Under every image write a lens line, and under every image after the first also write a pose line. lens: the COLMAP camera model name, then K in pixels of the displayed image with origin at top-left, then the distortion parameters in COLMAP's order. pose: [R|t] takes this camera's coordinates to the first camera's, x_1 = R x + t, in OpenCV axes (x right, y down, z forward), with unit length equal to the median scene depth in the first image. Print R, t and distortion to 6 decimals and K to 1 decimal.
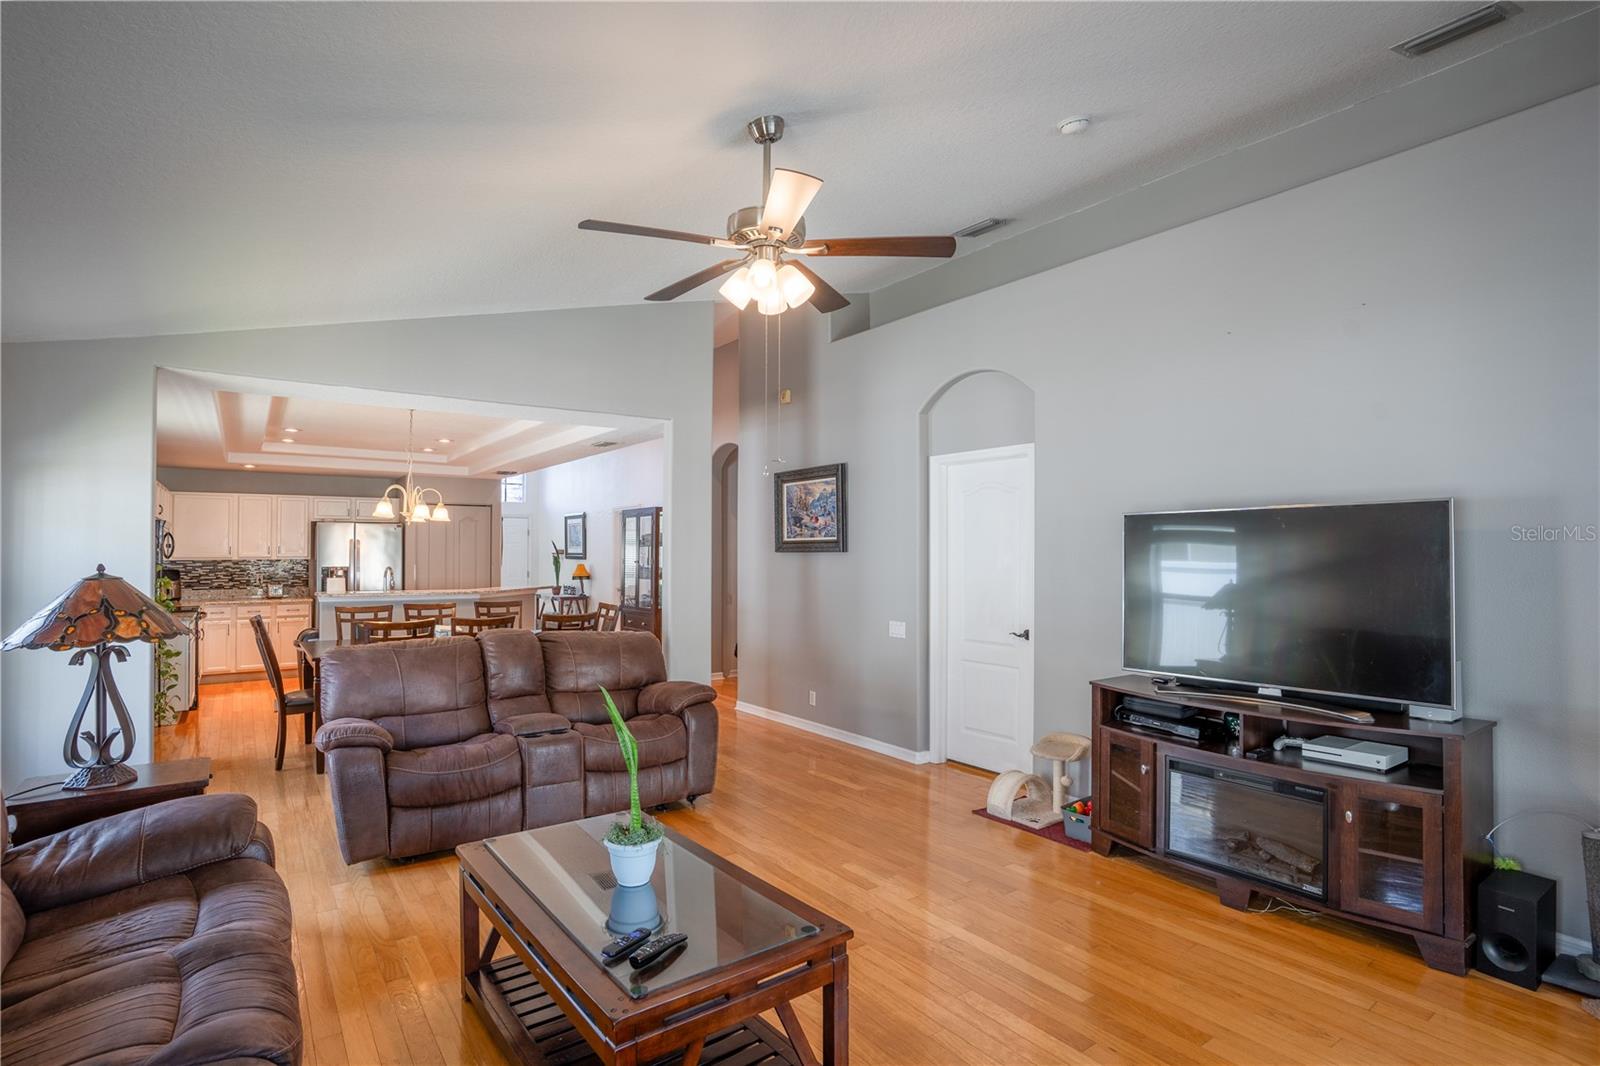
lens RADIAL K [[821.1, 0, 809.7], [0, 821.1, 535.9], [0, 0, 1]] dist [-0.031845, -0.000154]
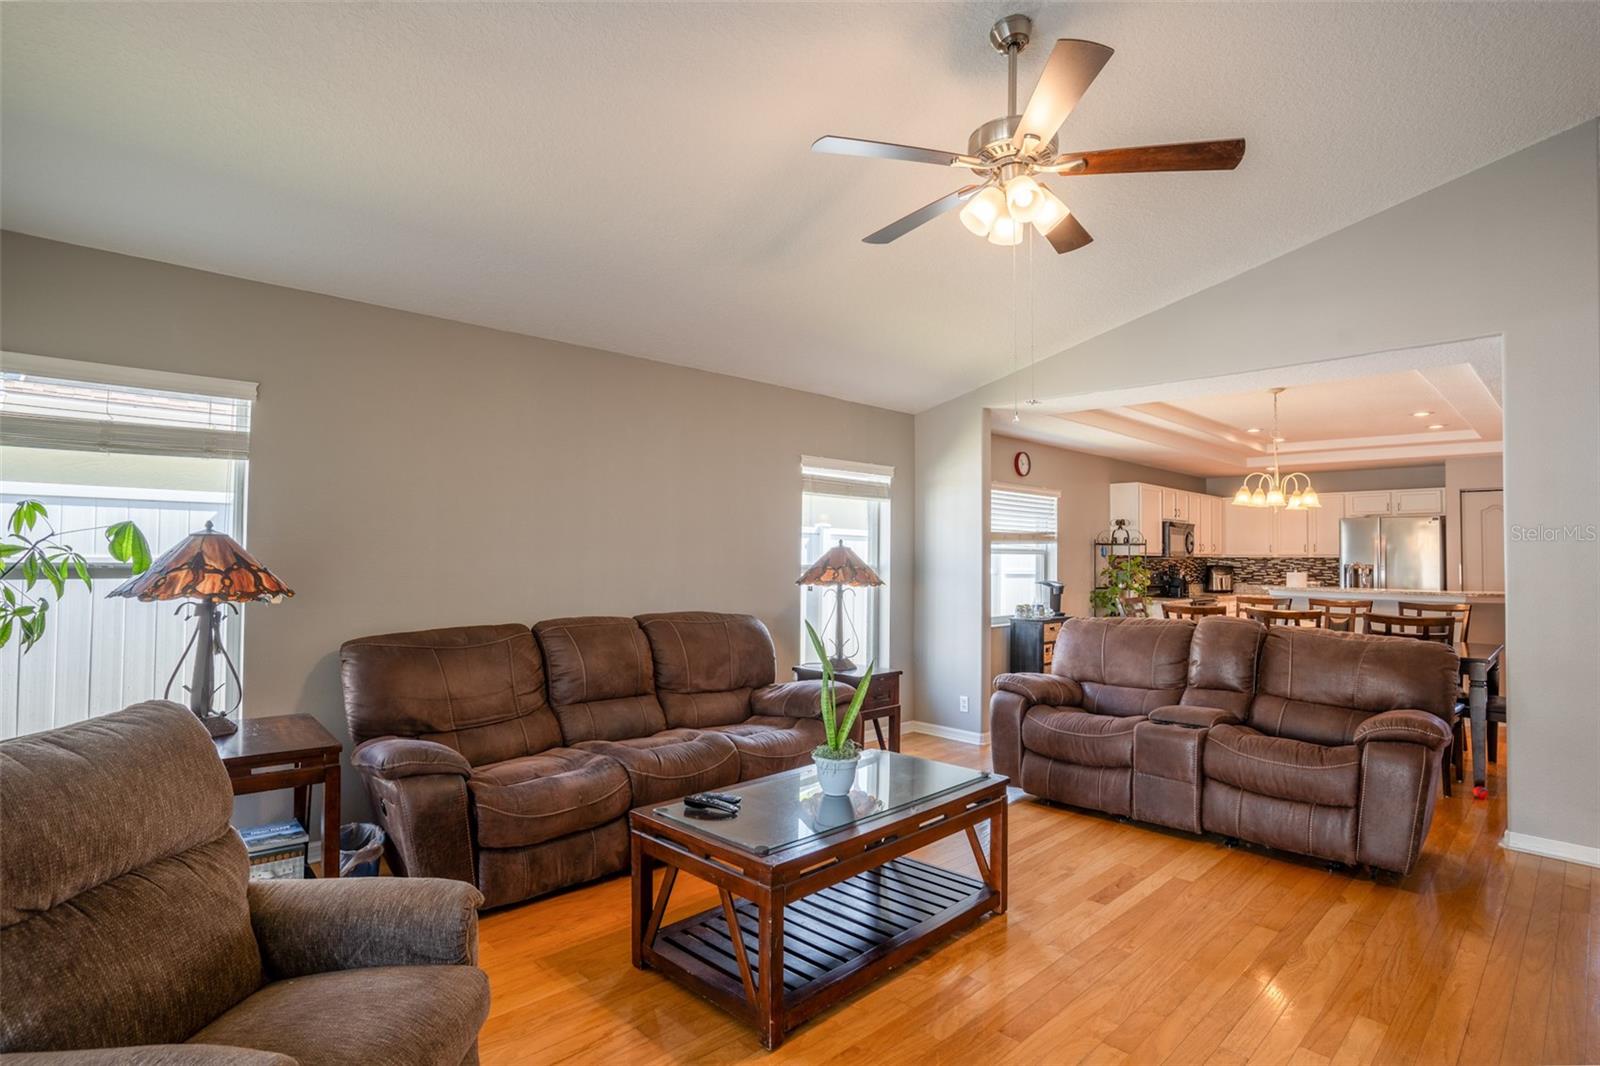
lens RADIAL K [[836.4, 0, 798.1], [0, 836.4, 533.1], [0, 0, 1]] dist [-0.032613, 0.010144]
pose [[0.178130, -0.027170, -0.983632, 0.258219], [0.009153, 0.999621, -0.025954, 0.021395], [0.983964, -0.004380, 0.178311, 0.195068]]
